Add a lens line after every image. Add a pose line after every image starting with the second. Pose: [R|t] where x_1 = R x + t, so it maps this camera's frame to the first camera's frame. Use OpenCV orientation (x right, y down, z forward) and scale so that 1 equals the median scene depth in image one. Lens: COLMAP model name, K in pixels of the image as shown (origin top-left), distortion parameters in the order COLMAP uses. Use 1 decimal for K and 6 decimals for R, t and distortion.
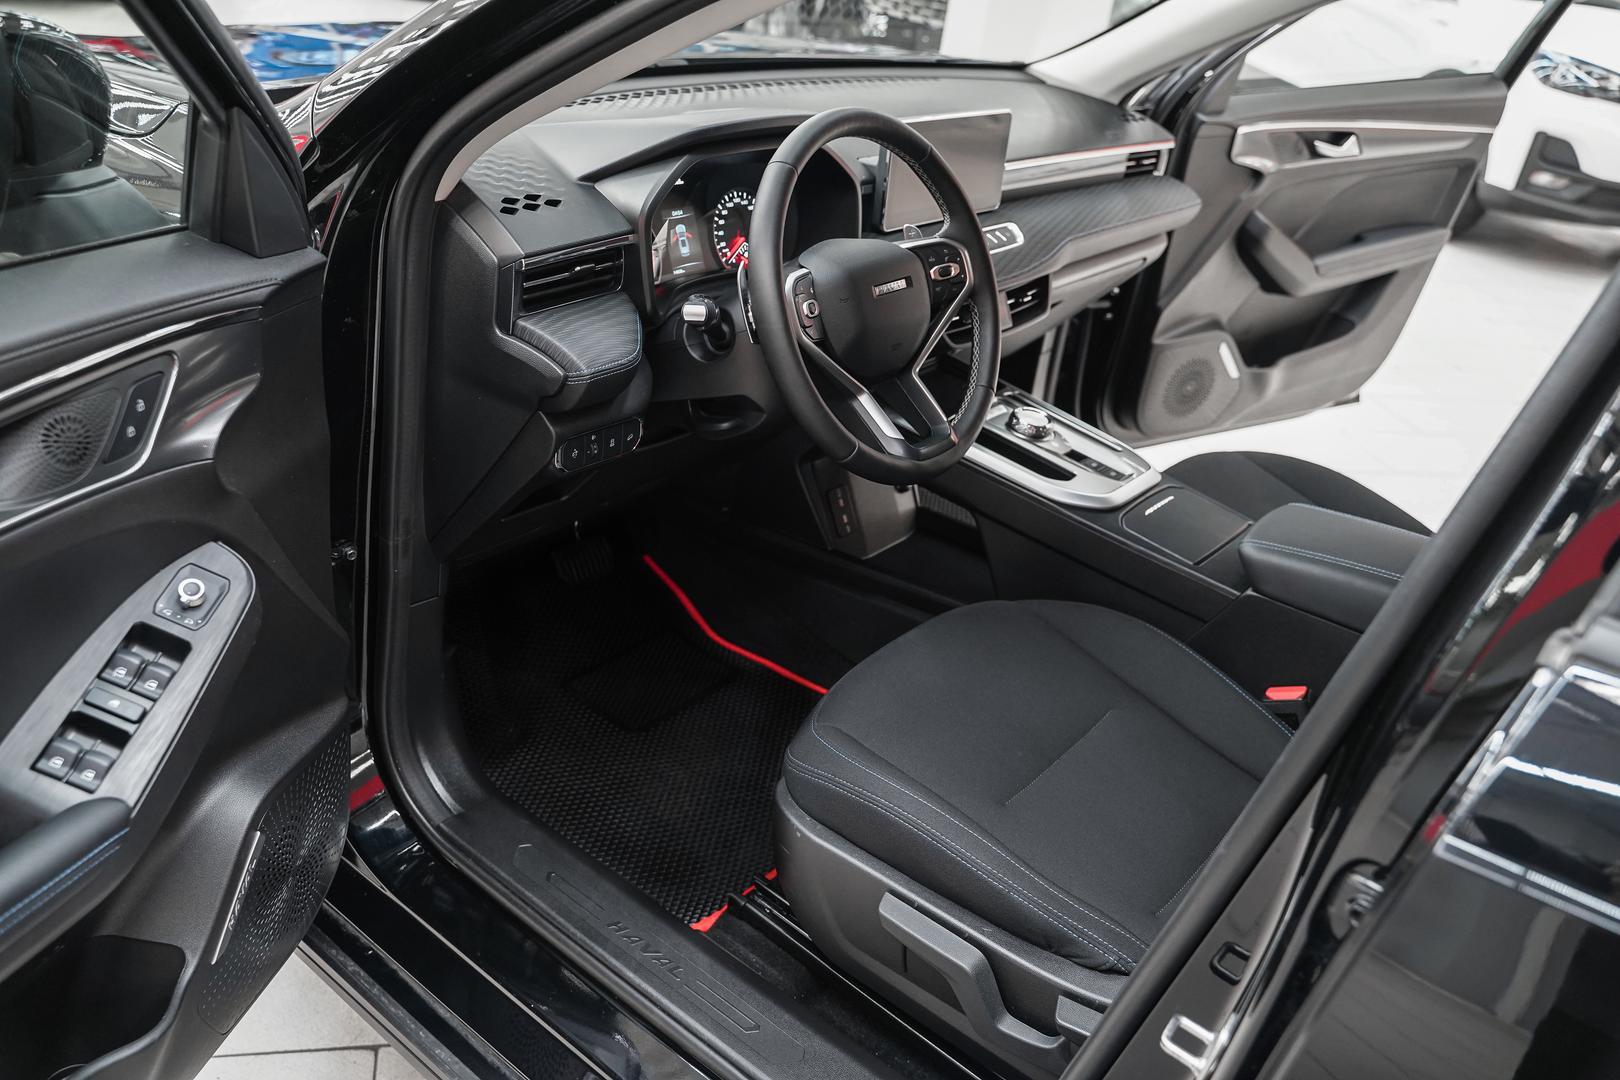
lens RADIAL K [[1286.9, 0, 810.3], [0, 1286.9, 542.4], [0, 0, 1]] dist [-0.013515, 0.006542]
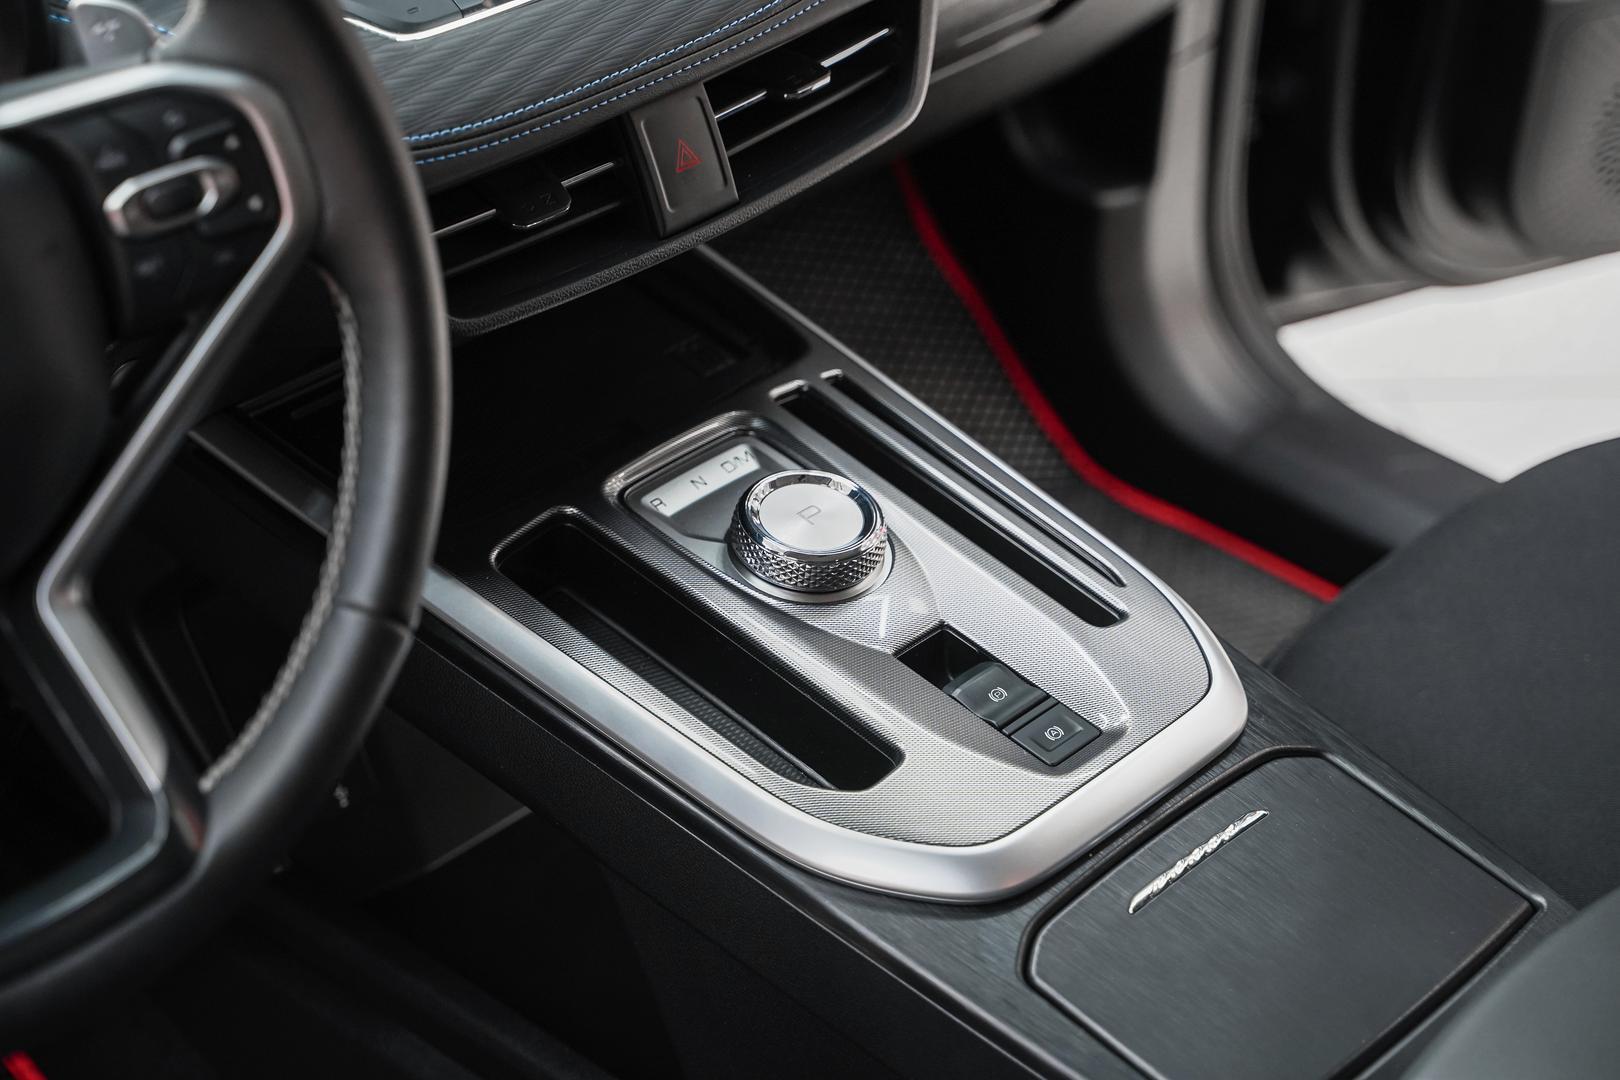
lens RADIAL K [[2968.5, 0, 812.4], [0, 2968.5, 539.4], [0, 0, 1]] dist [0.002919, 0.000000]
pose [[0.992980, -0.013071, -0.117557, 0.203900], [0.027701, 0.991935, 0.123686, -0.141190], [0.114992, -0.126074, 0.985334, 0.266751]]
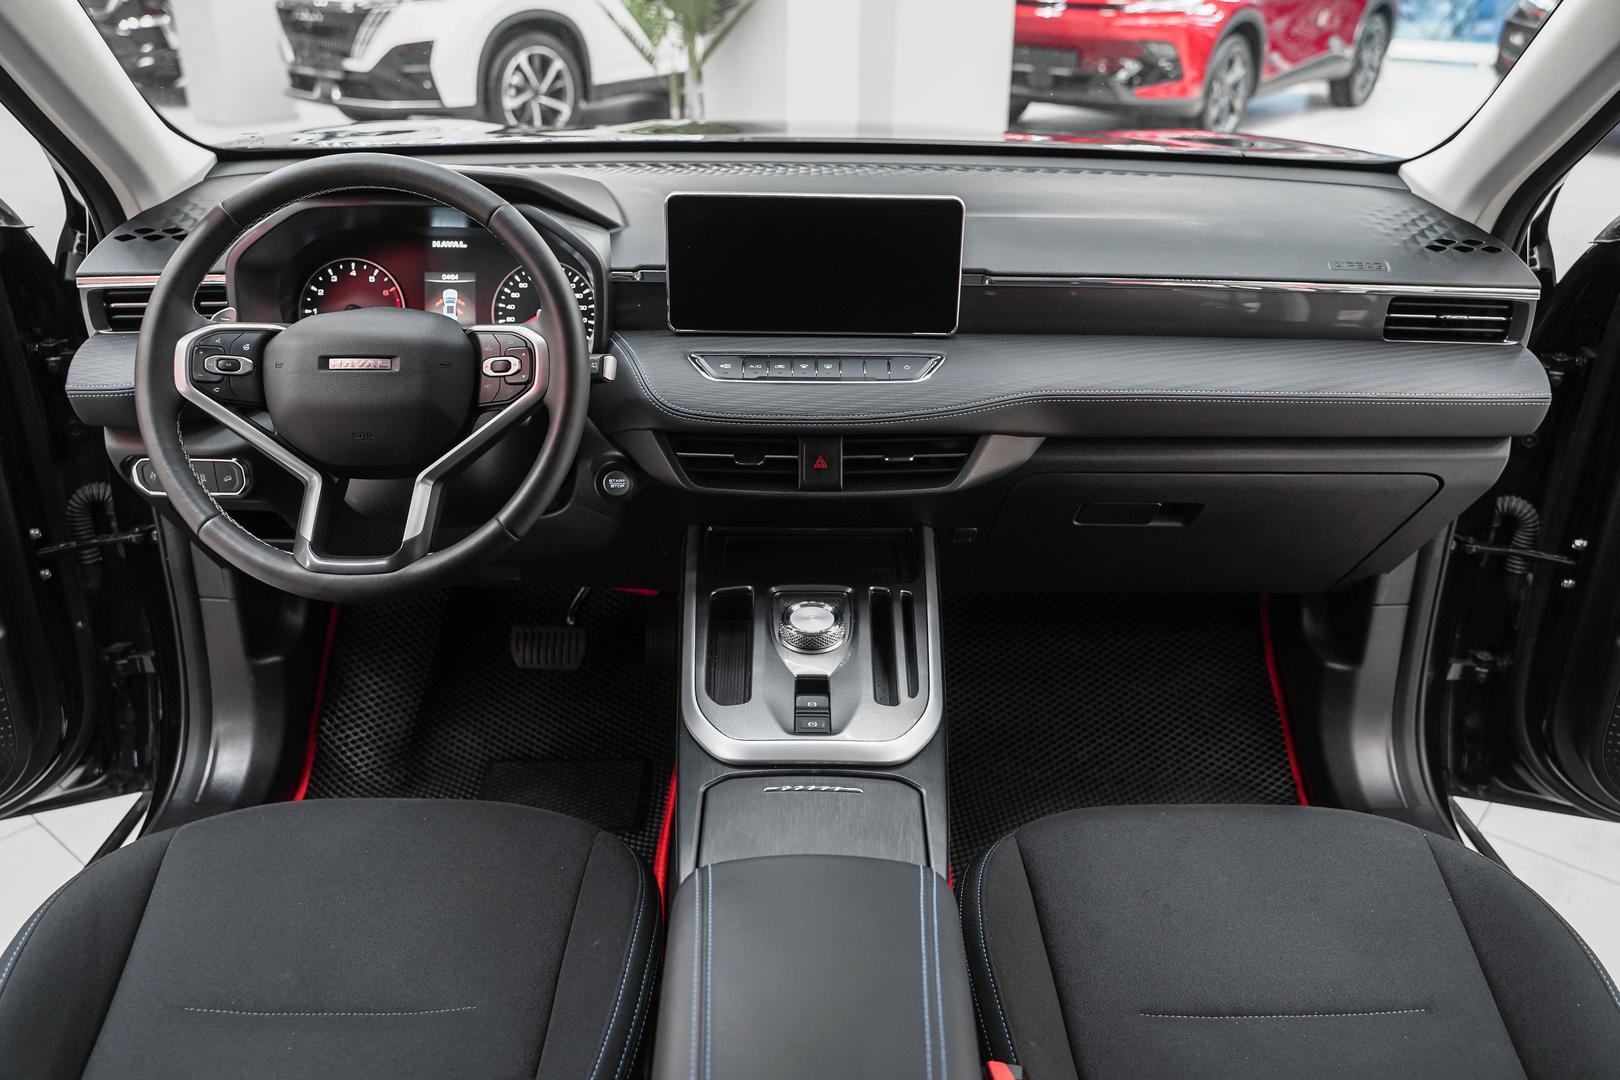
lens RADIAL K [[1286.9, 0, 805.1], [0, 1286.9, 541.5], [0, 0, 1]] dist [-0.013515, 0.006542]
pose [[0.628490, 0.223365, -0.745056, 0.546520], [-0.306487, 0.951500, 0.026720, -0.123766], [0.714889, 0.211557, 0.666466, 0.421736]]
